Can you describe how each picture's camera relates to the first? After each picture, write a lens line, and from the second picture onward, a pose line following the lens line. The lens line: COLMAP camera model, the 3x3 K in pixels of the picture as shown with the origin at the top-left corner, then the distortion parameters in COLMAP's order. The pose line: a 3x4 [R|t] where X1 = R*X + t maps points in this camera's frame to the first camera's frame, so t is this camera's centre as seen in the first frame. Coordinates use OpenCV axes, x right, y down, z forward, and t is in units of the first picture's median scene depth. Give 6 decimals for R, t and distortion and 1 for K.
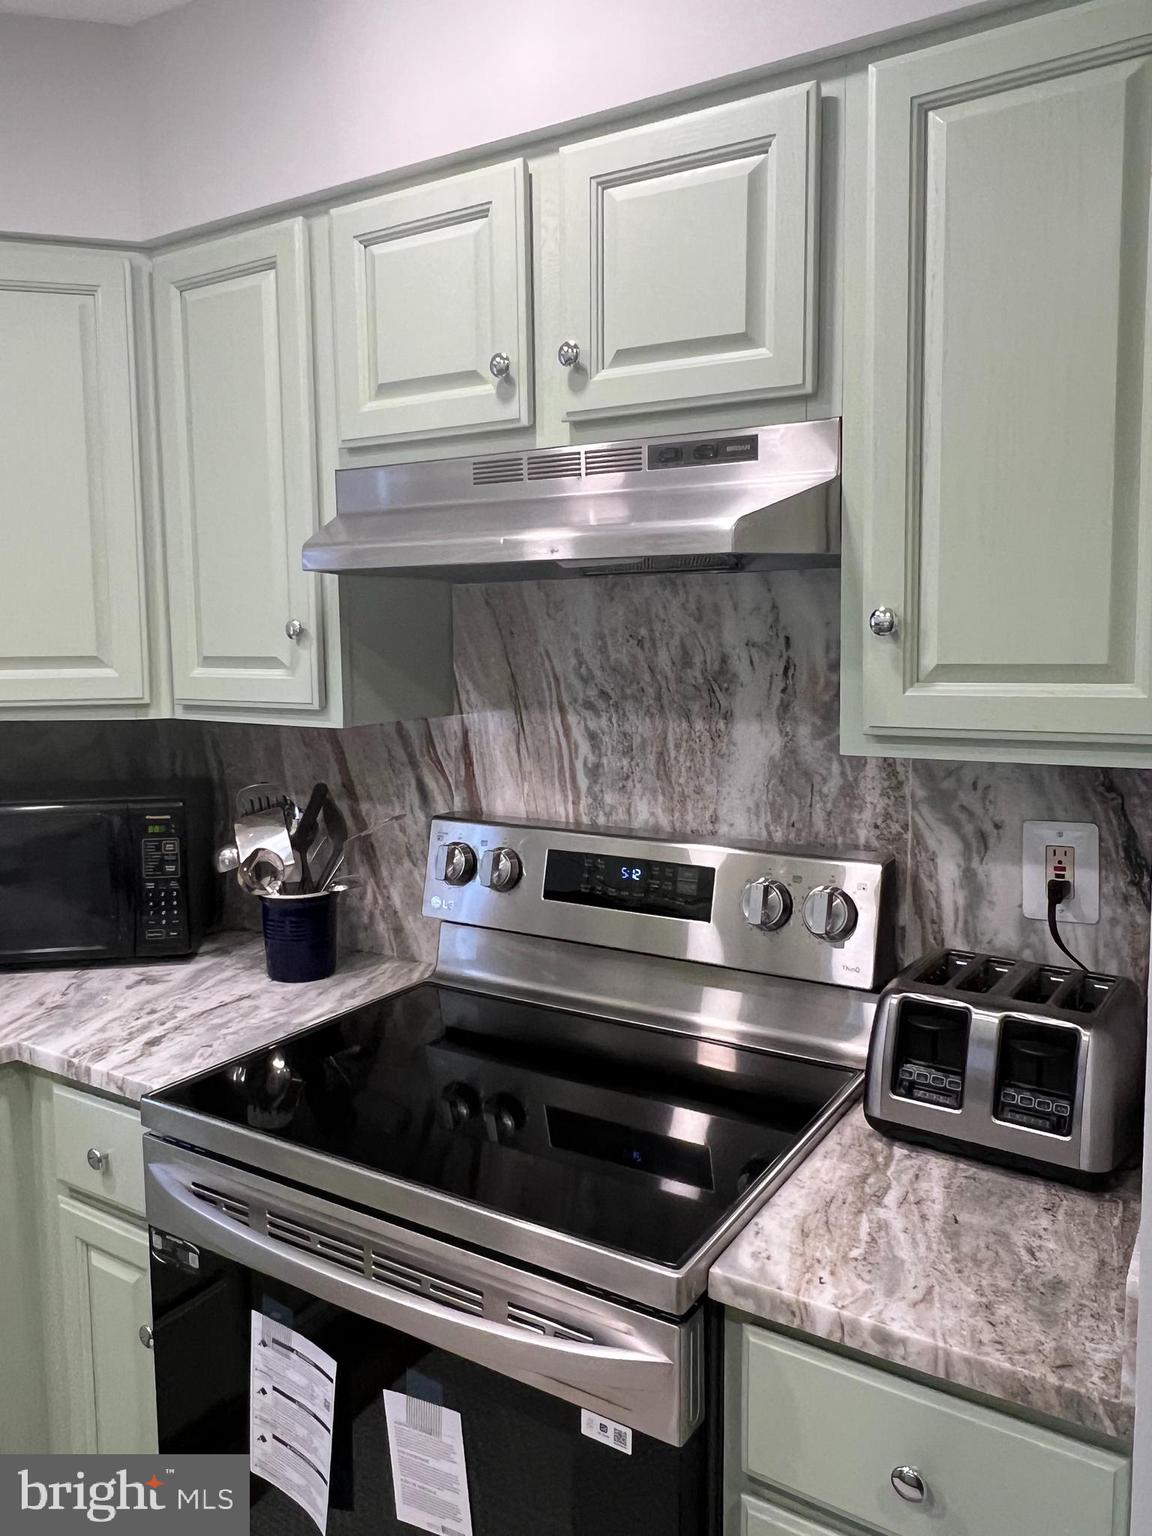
lens RADIAL K [[1129.1, 0, 565.9], [0, 1129.1, 740.6], [0, 0, 1]] dist [0.004098, -0.008971]
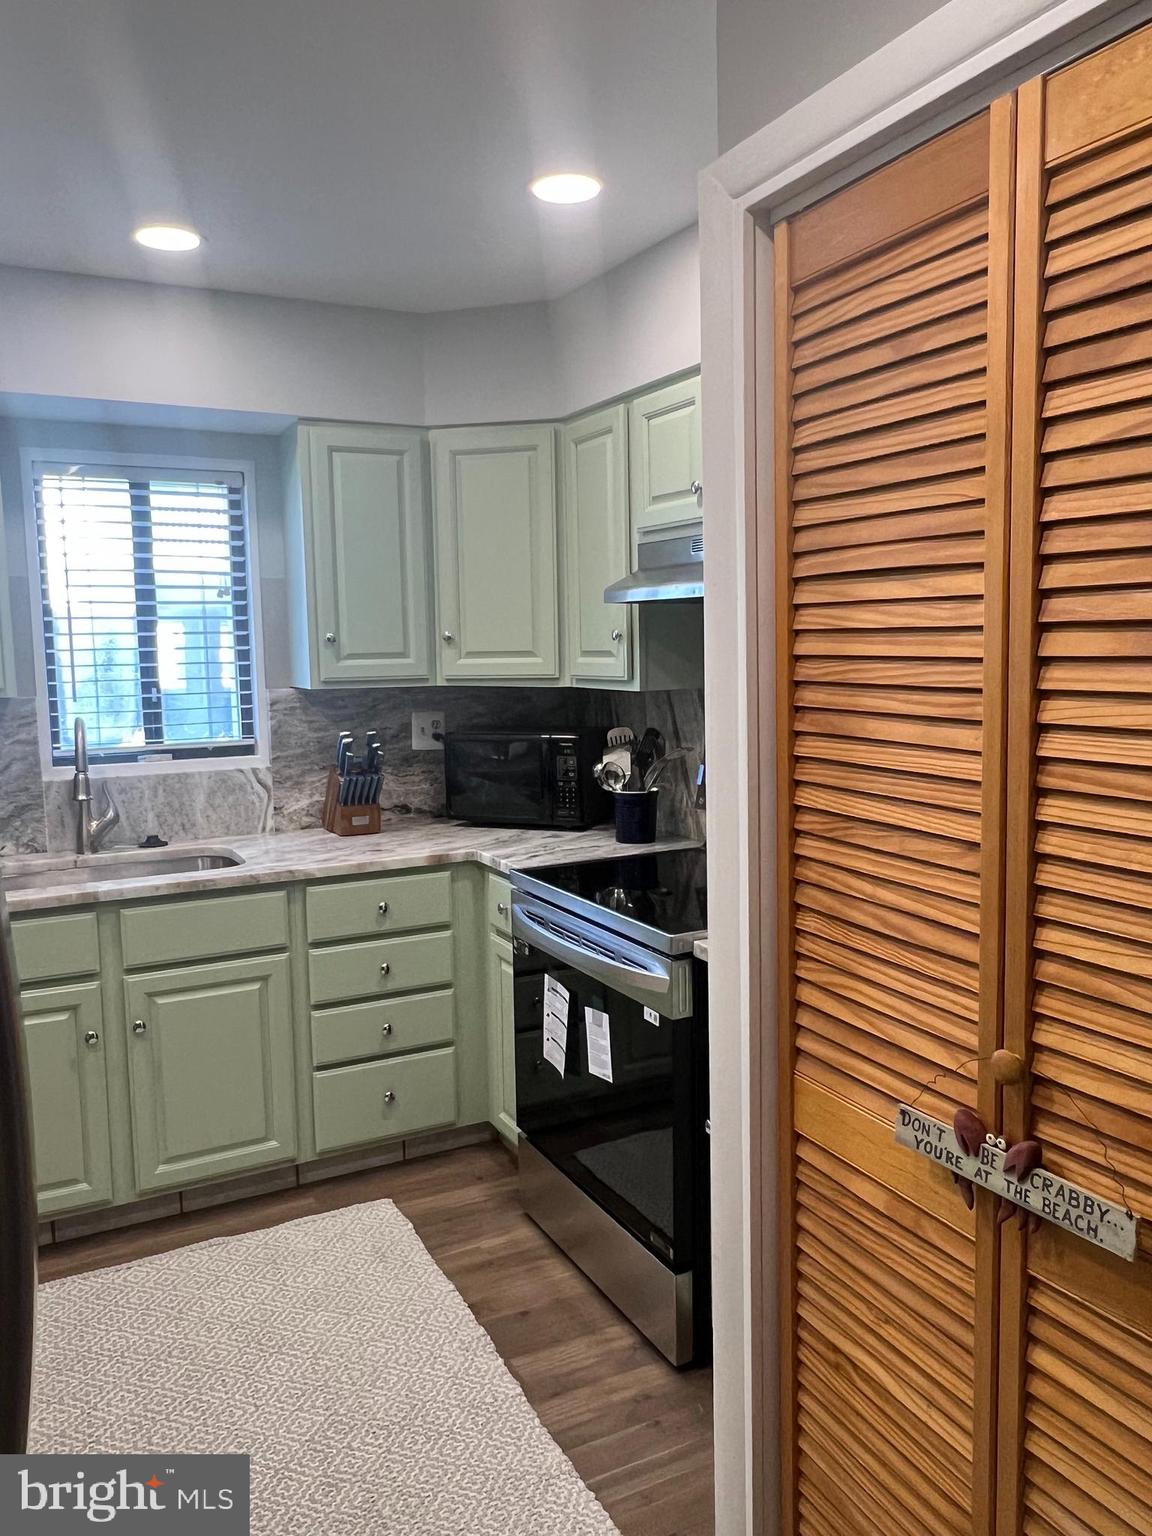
lens RADIAL K [[1129.1, 0, 580.3], [0, 1129.1, 769.2], [0, 0, 1]] dist [0.004098, -0.008971]
pose [[0.866613, 0.050471, -0.496422, 0.617123], [-0.039775, 0.998693, 0.032100, 0.058797], [0.497393, -0.008073, 0.867487, -0.581778]]
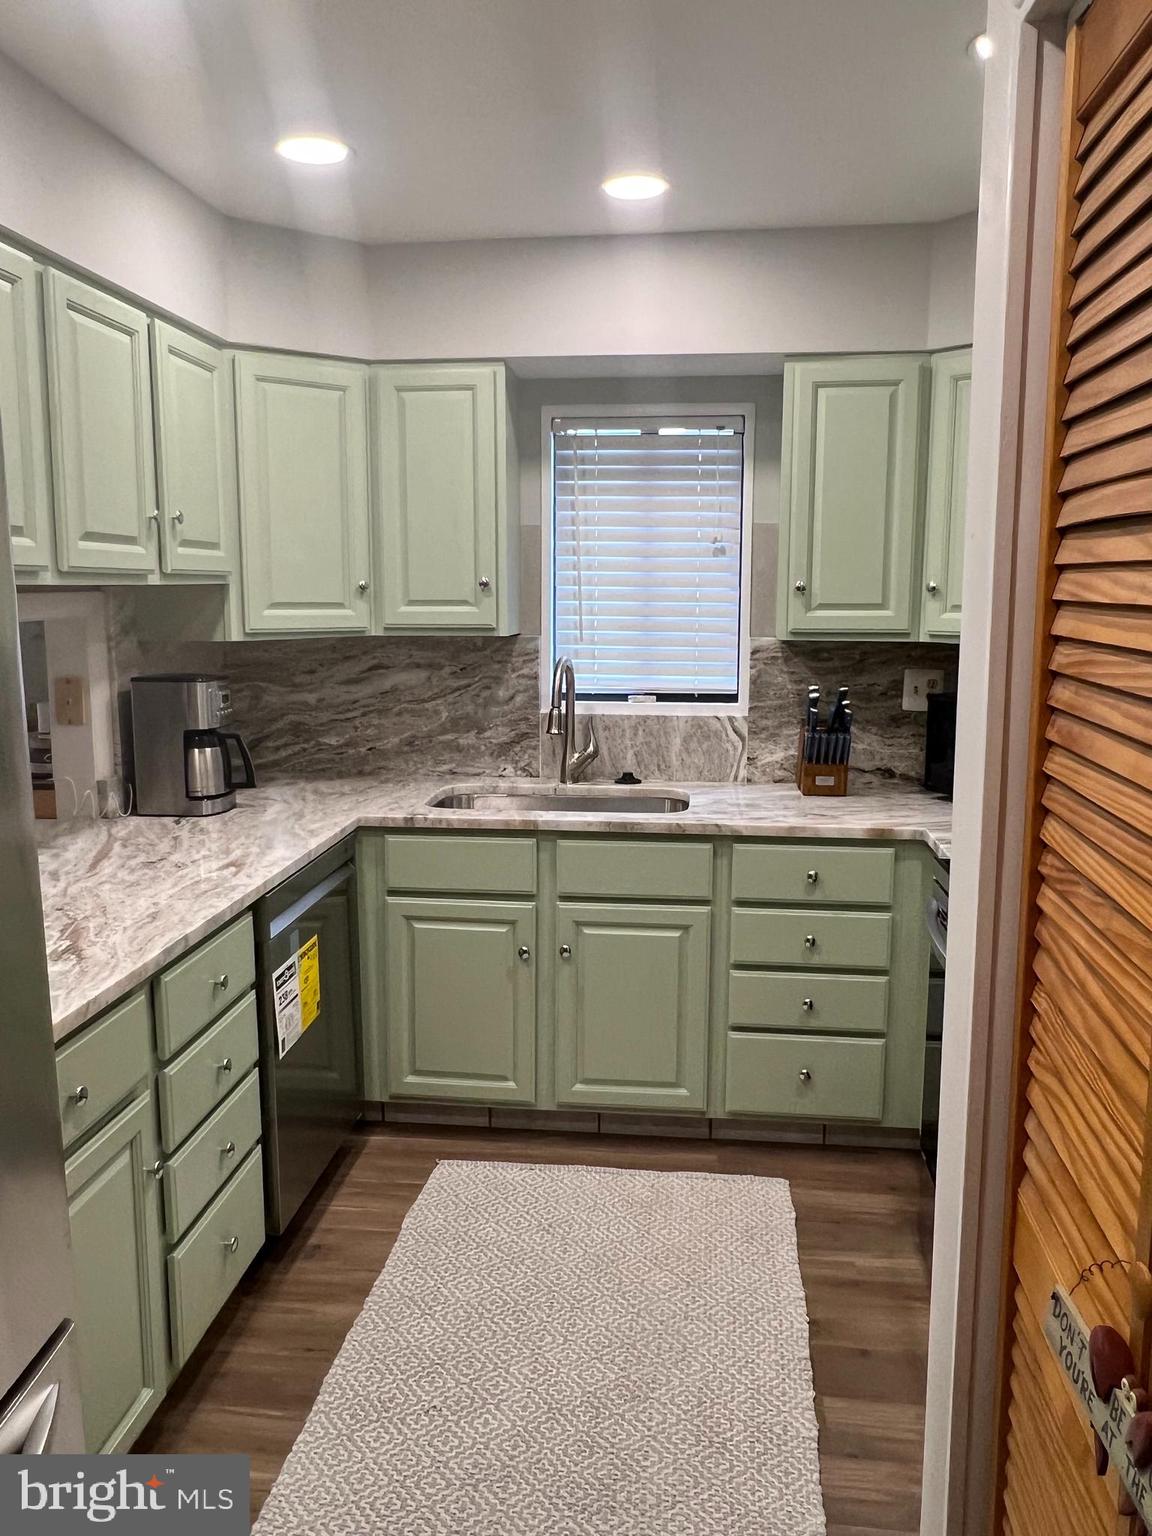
lens RADIAL K [[1129.1, 0, 578.2], [0, 1129.1, 750.4], [0, 0, 1]] dist [0.004098, -0.008971]
pose [[0.442558, 0.138722, -0.885945, 0.783509], [-0.093247, 0.989725, 0.108392, 0.010584], [0.891878, 0.034642, 0.450947, -0.250854]]
